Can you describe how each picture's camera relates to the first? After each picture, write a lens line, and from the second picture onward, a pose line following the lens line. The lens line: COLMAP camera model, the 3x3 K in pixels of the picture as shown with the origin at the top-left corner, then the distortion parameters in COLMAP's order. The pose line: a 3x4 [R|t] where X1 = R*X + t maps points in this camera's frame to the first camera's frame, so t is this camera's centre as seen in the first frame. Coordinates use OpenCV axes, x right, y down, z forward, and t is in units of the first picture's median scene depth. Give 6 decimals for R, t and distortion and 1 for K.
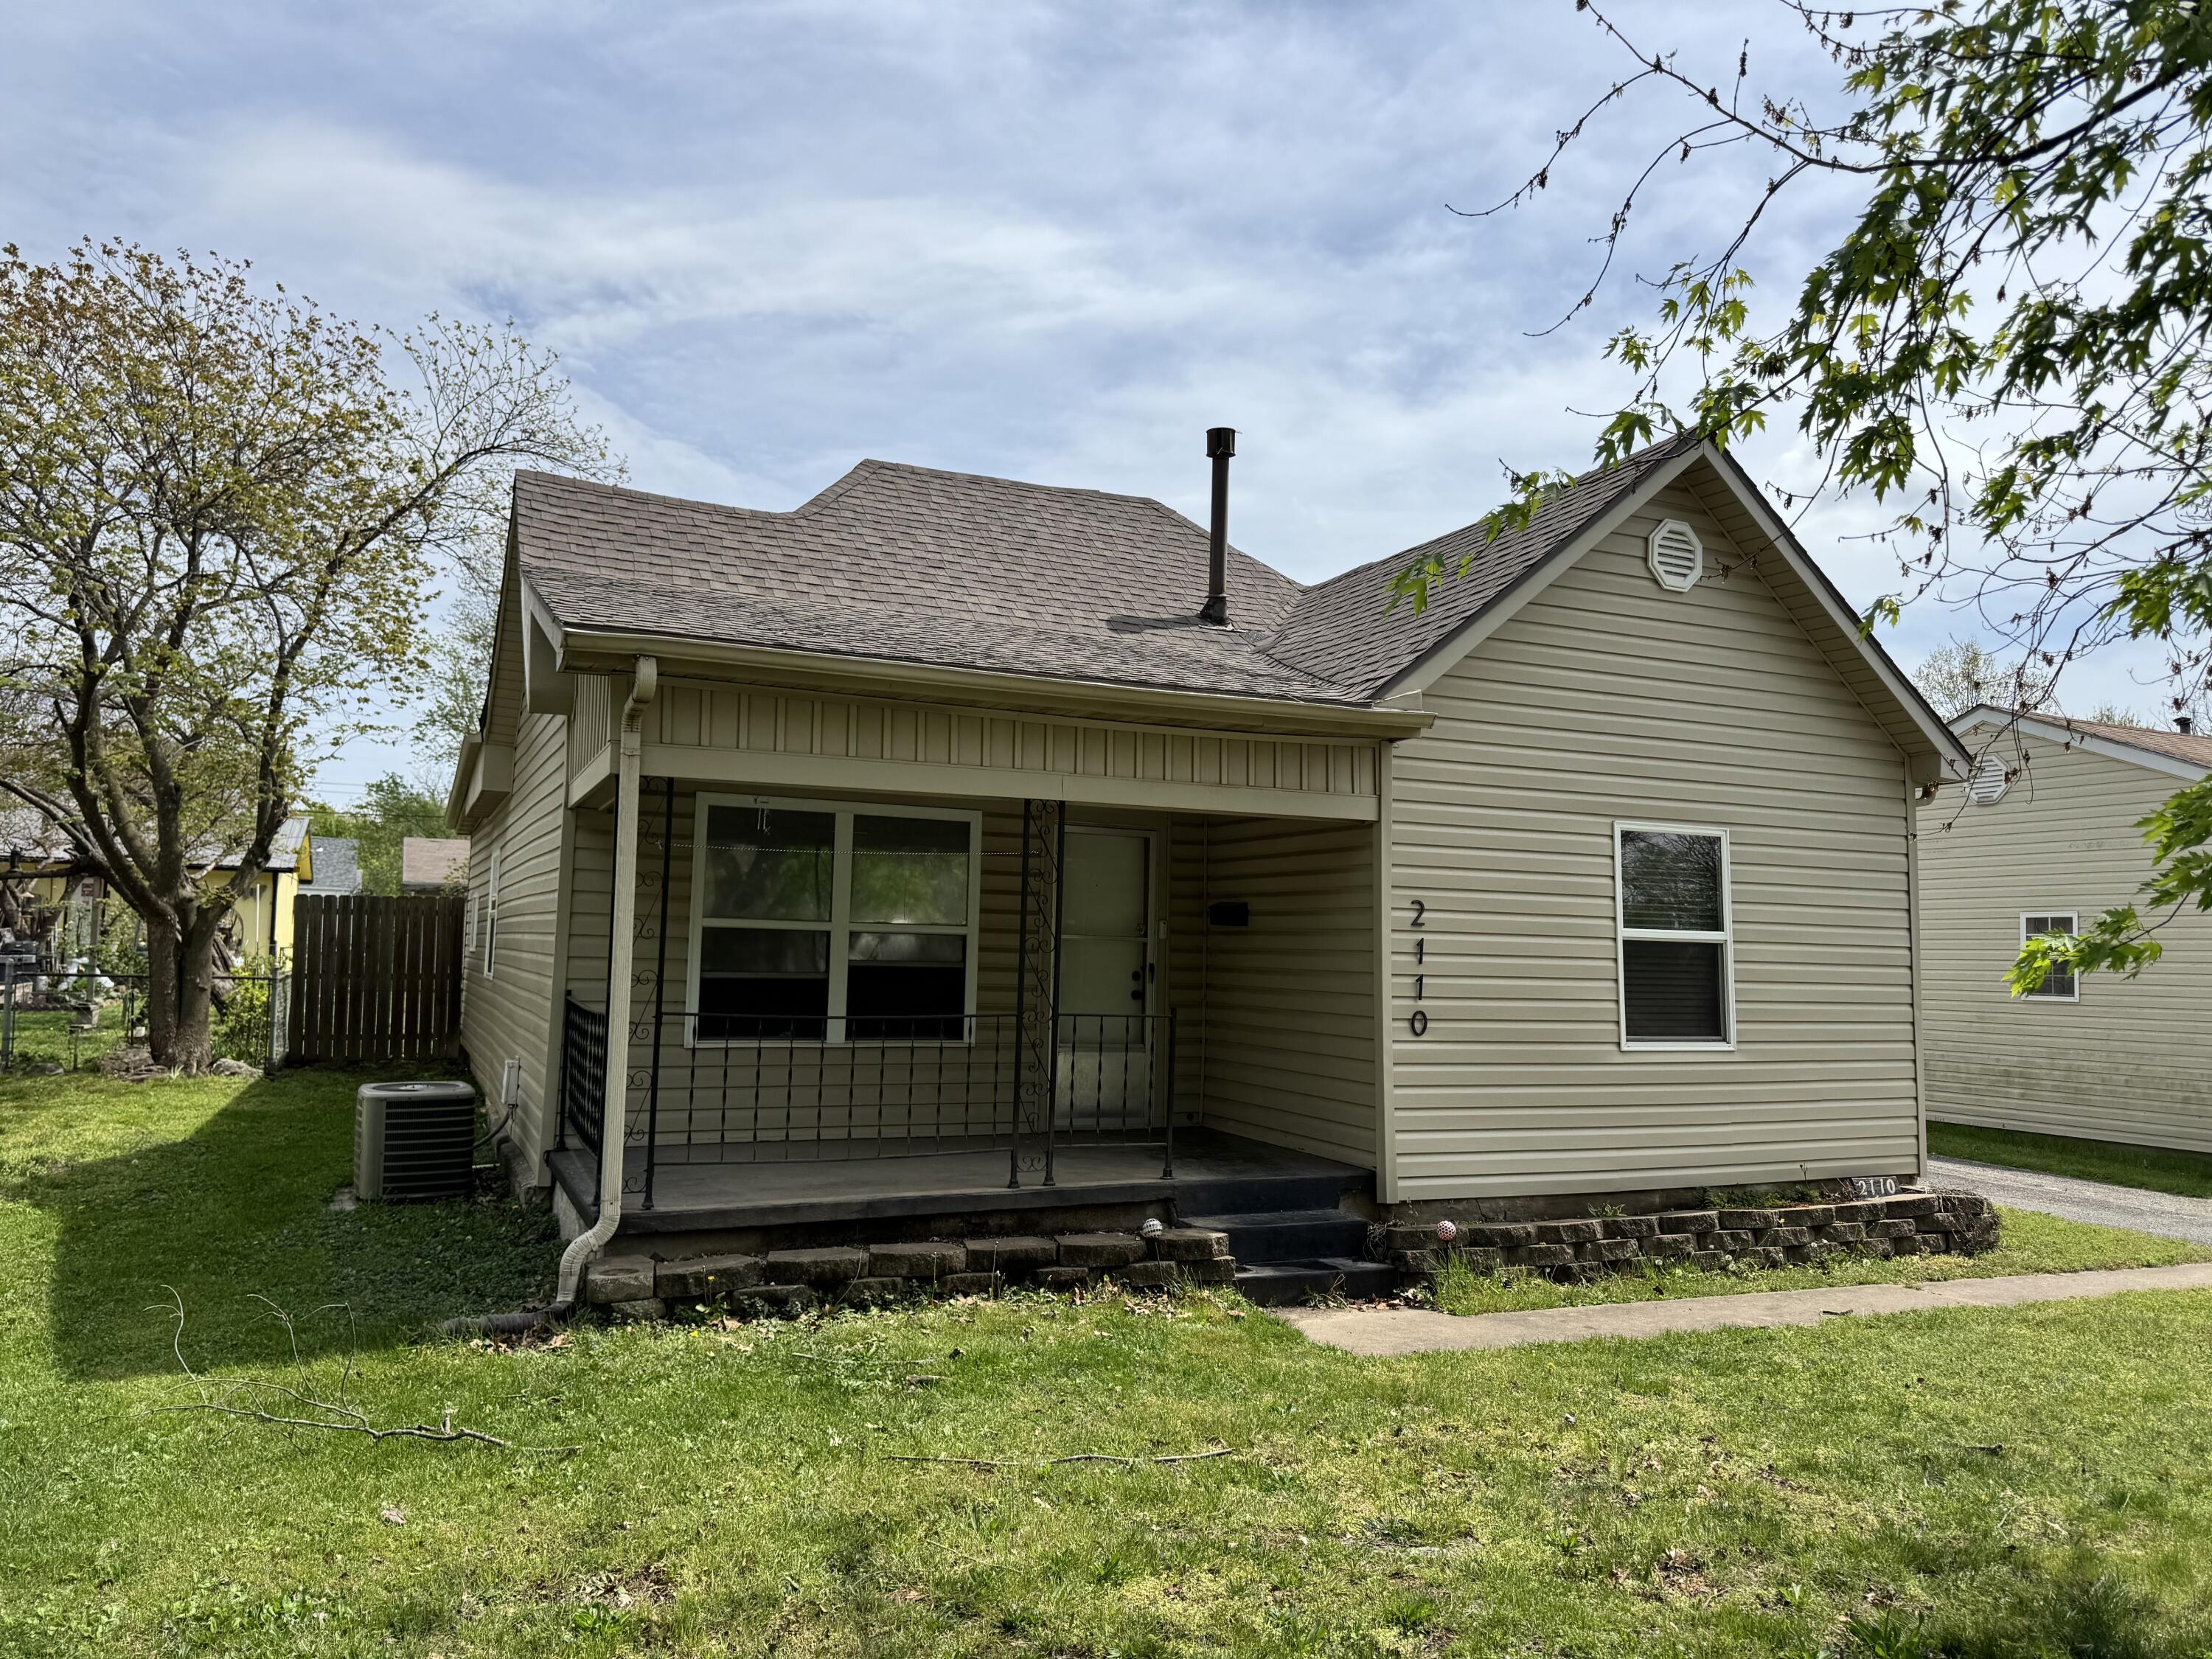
lens RADIAL K [[1573.8, 0, 1114.0], [0, 1573.8, 822.2], [0, 0, 1]] dist [0.018364, -0.022039]
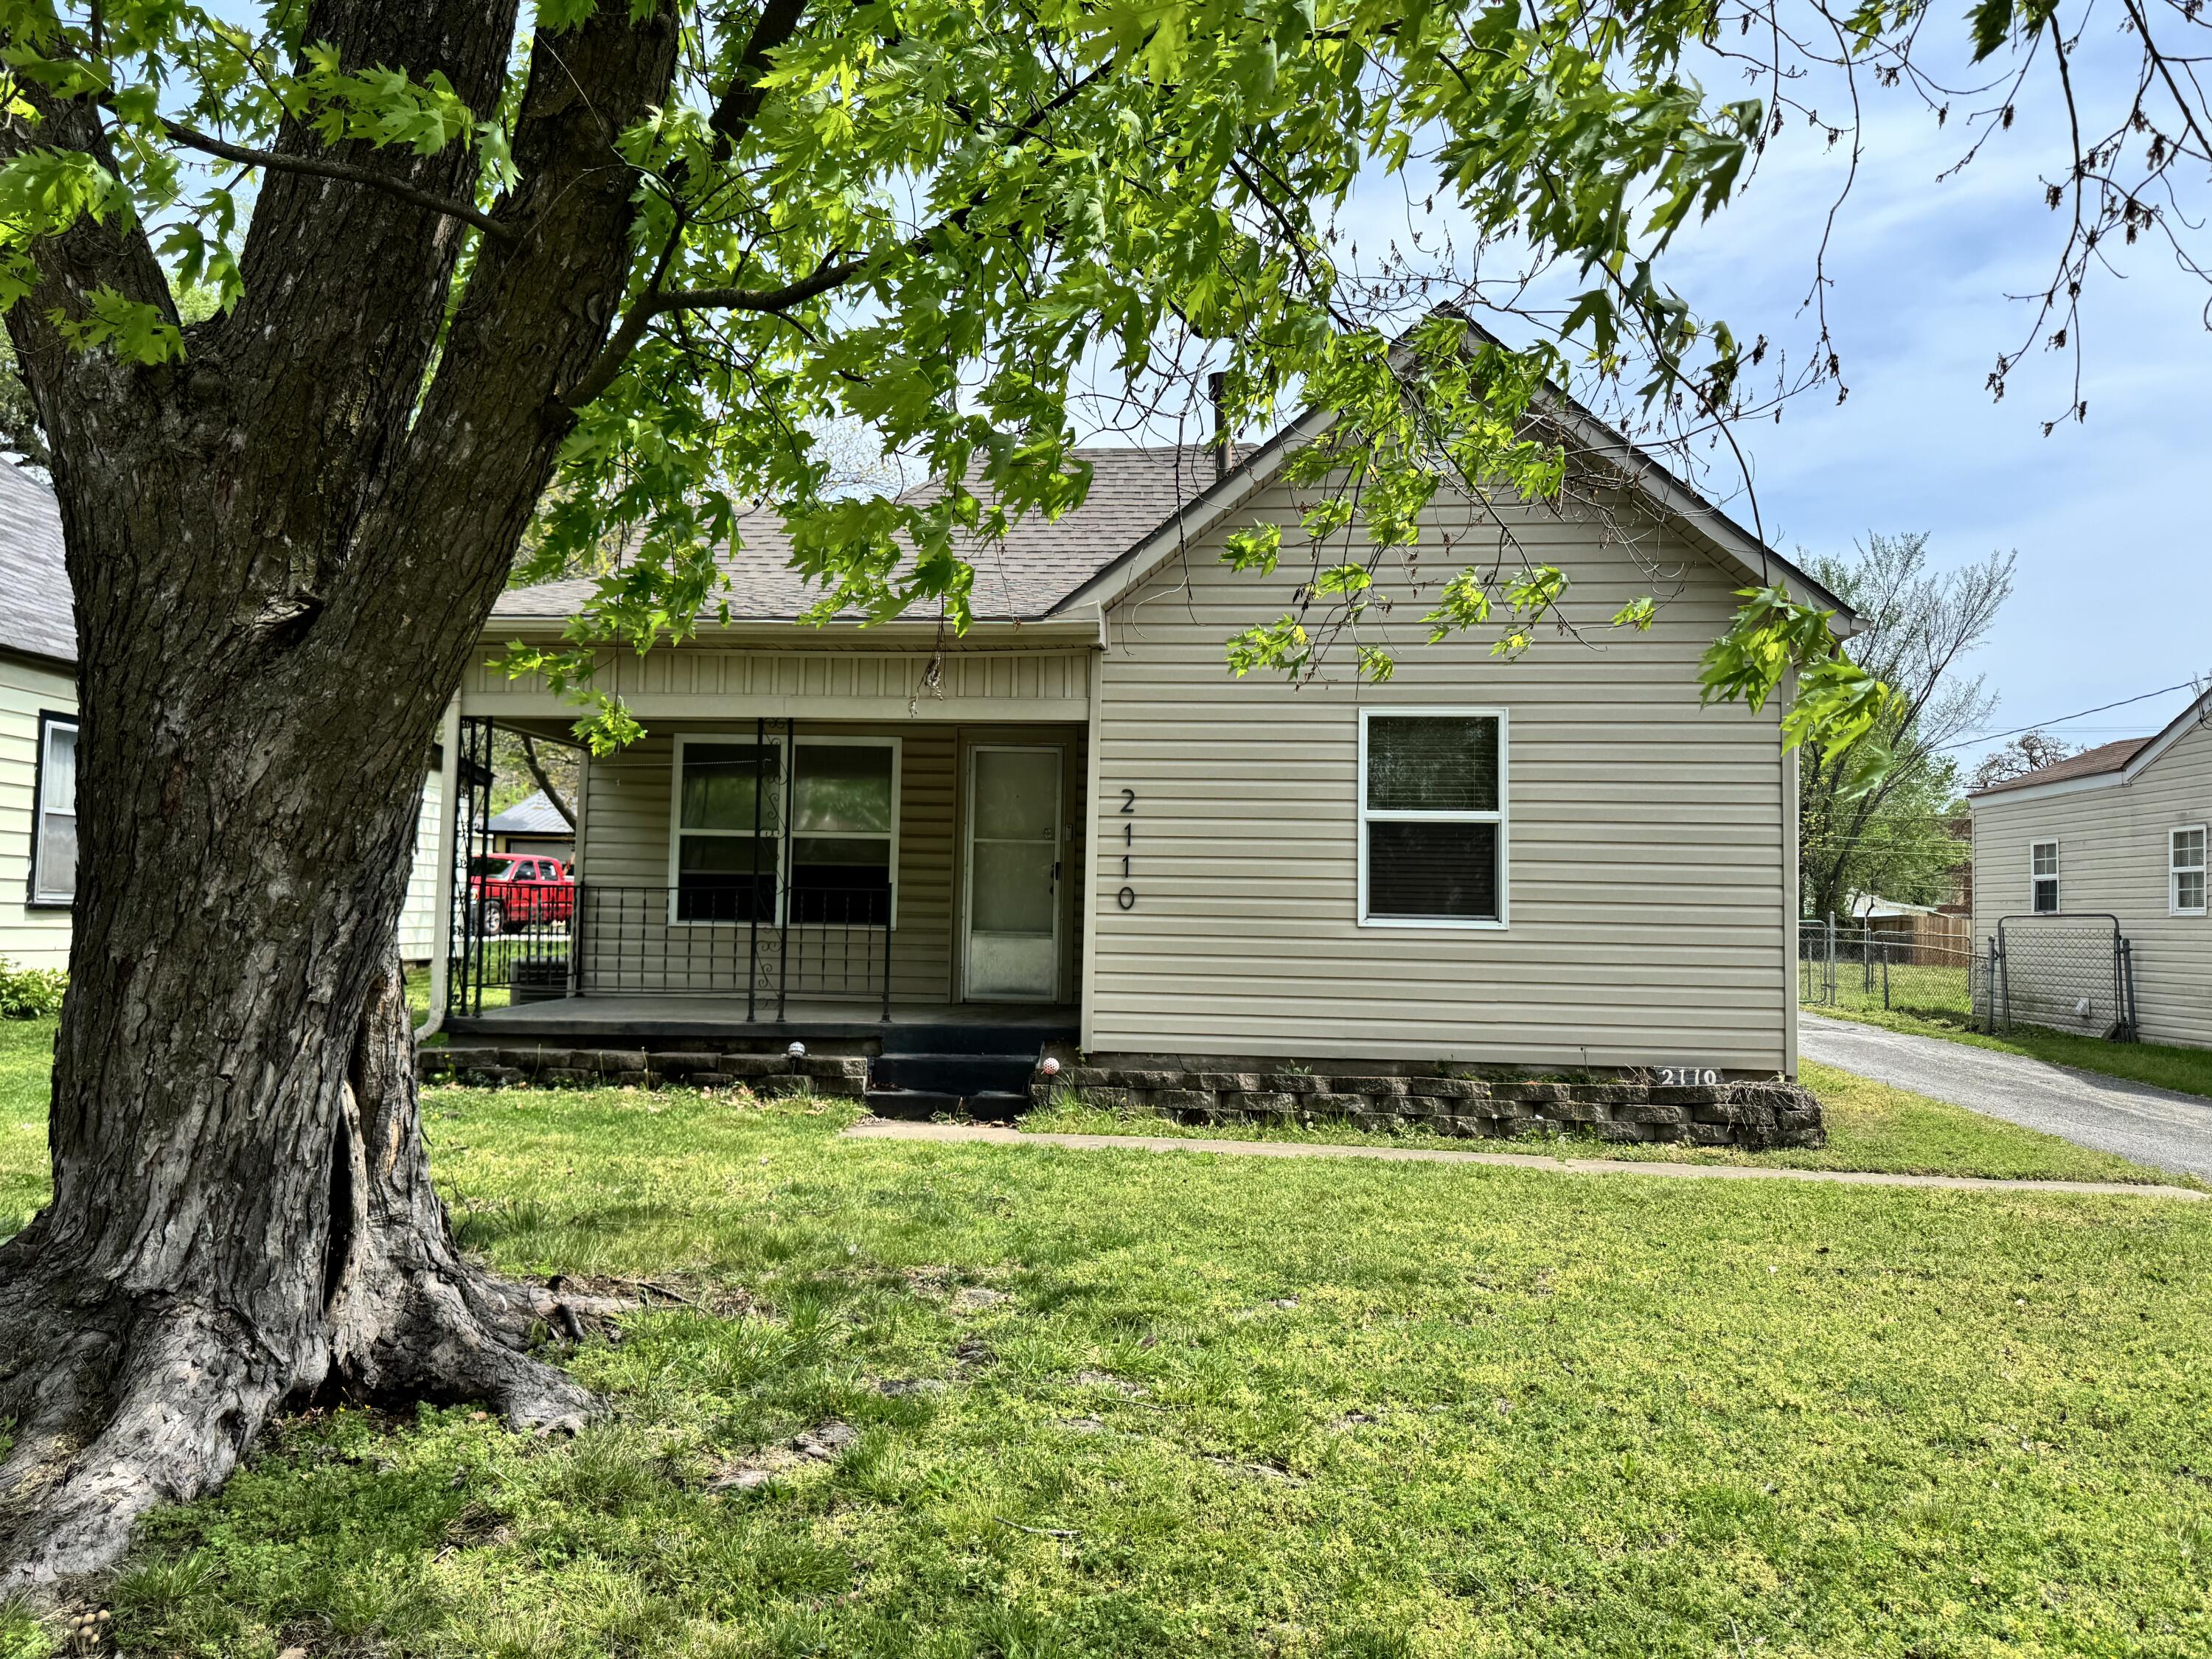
lens RADIAL K [[1573.8, 0, 1099.9], [0, 1573.8, 819.0], [0, 0, 1]] dist [0.018364, -0.022039]
pose [[0.874670, -0.036357, -0.483353, 0.670506], [0.044934, 0.998971, 0.006171, 0.059012], [0.482632, -0.027116, 0.875404, 0.011130]]
